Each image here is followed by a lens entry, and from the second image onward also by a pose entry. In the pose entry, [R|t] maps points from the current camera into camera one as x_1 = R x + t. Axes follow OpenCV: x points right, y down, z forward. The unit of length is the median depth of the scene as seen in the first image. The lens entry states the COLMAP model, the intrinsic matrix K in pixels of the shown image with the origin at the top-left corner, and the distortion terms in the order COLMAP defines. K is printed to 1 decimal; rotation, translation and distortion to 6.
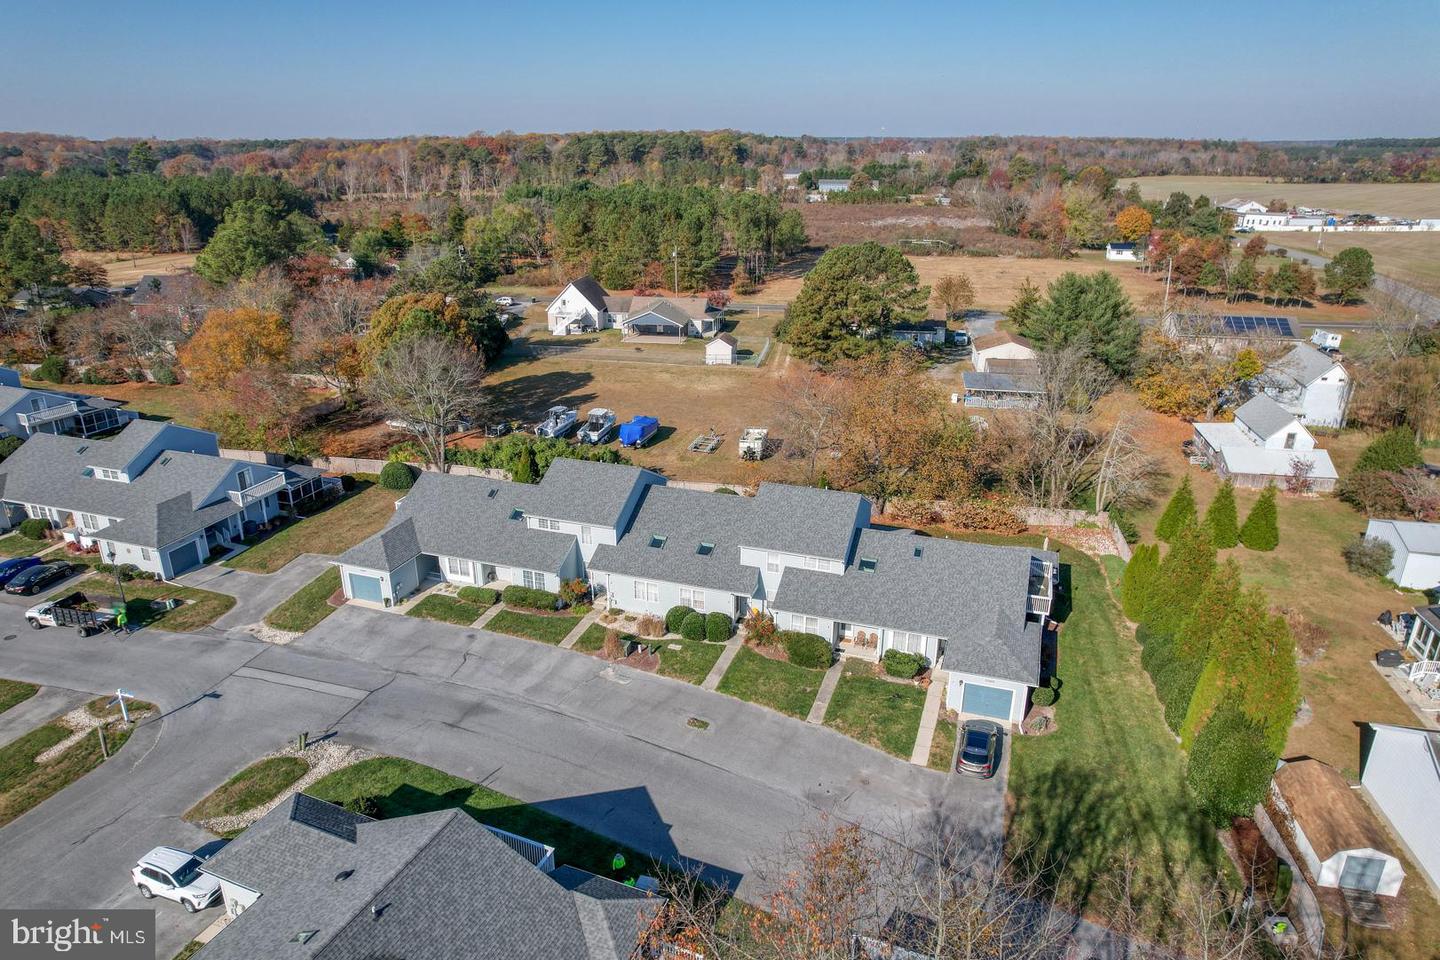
lens RADIAL K [[916.1, 0, 715.4], [0, 916.1, 485.0], [0, 0, 1]] dist [-0.063105, 0.042165]
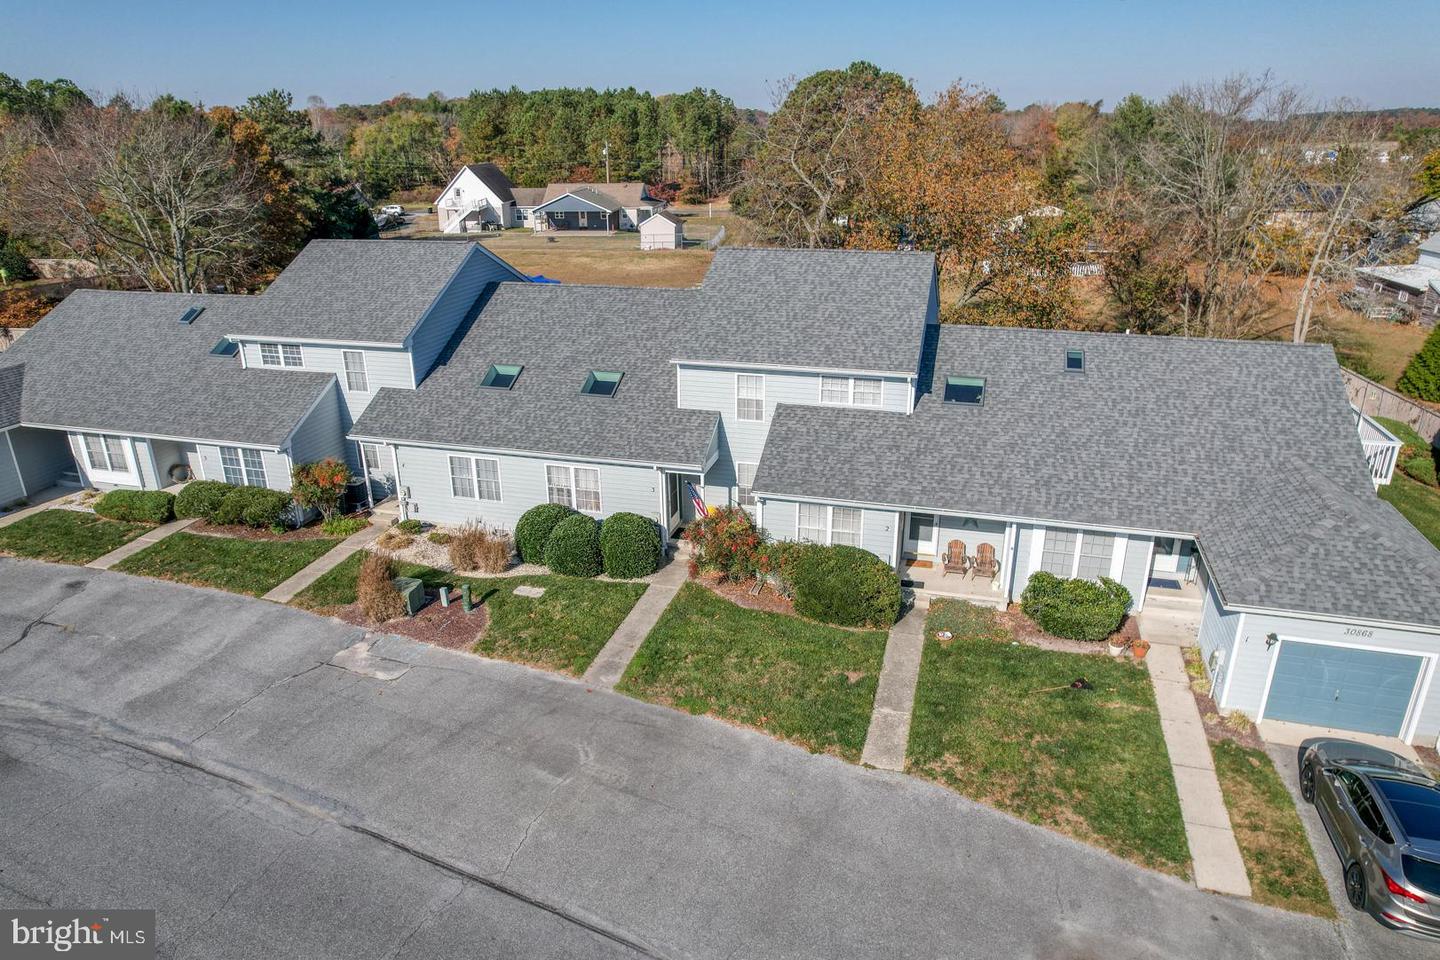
lens RADIAL K [[916.1, 0, 715.4], [0, 916.1, 485.0], [0, 0, 1]] dist [-0.063105, 0.042165]
pose [[0.998611, -0.028278, 0.044458, 0.025351], [0.028222, 0.999600, 0.001886, 0.127319], [-0.044493, -0.000628, 0.999009, 0.559167]]
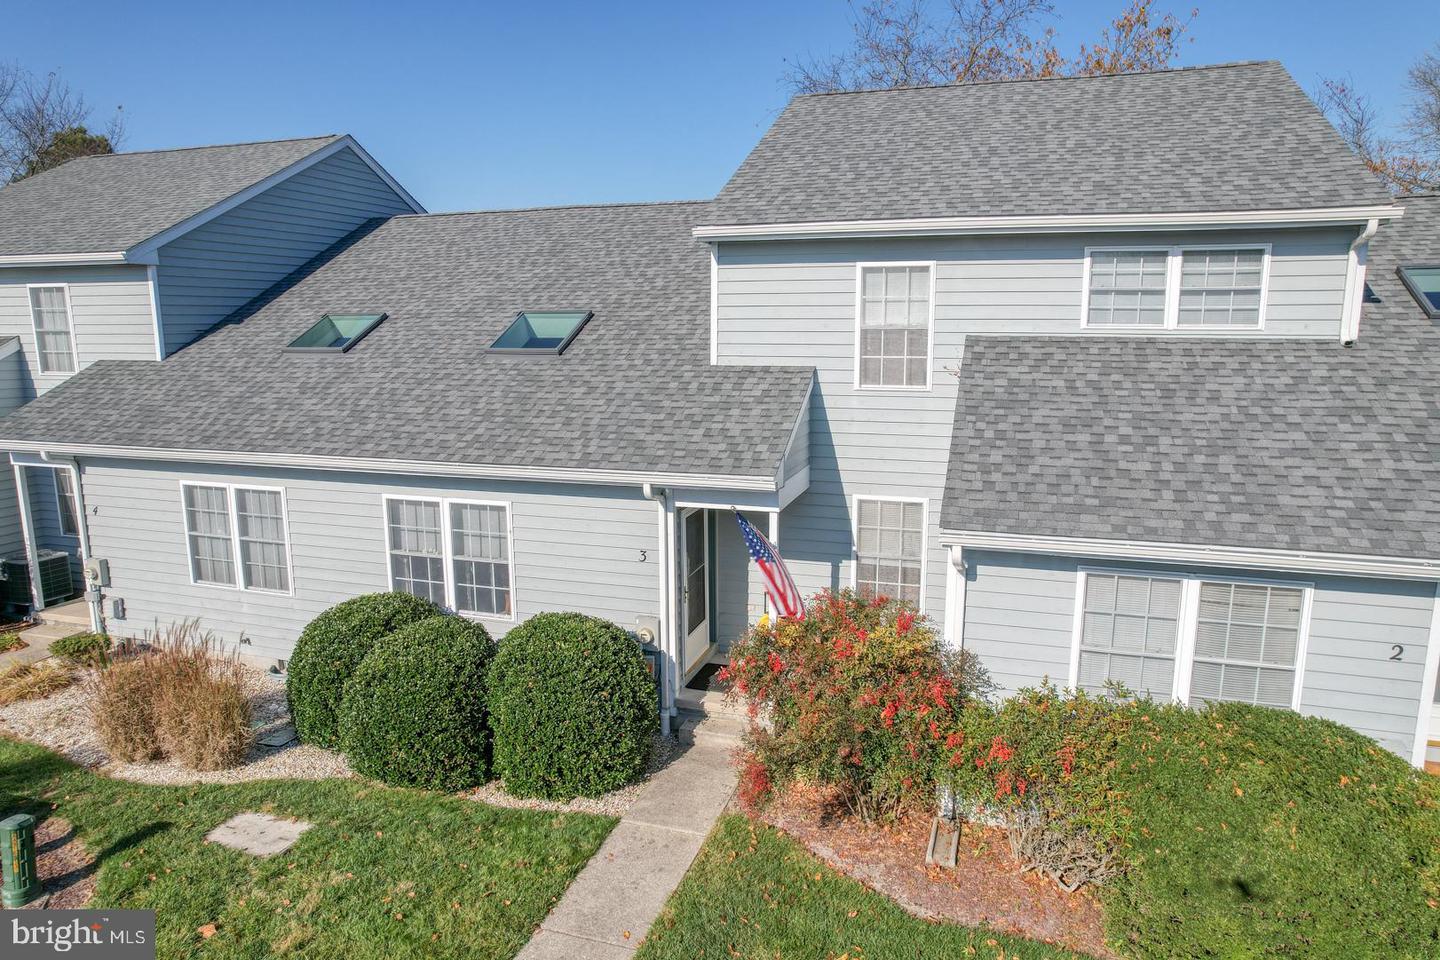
lens RADIAL K [[916.1, 0, 715.4], [0, 916.1, 485.0], [0, 0, 1]] dist [-0.063105, 0.042165]
pose [[0.999793, -0.007405, 0.018952, 0.025248], [0.010817, 0.982336, -0.186815, 0.148922], [-0.017234, 0.186982, 0.982212, 0.839741]]
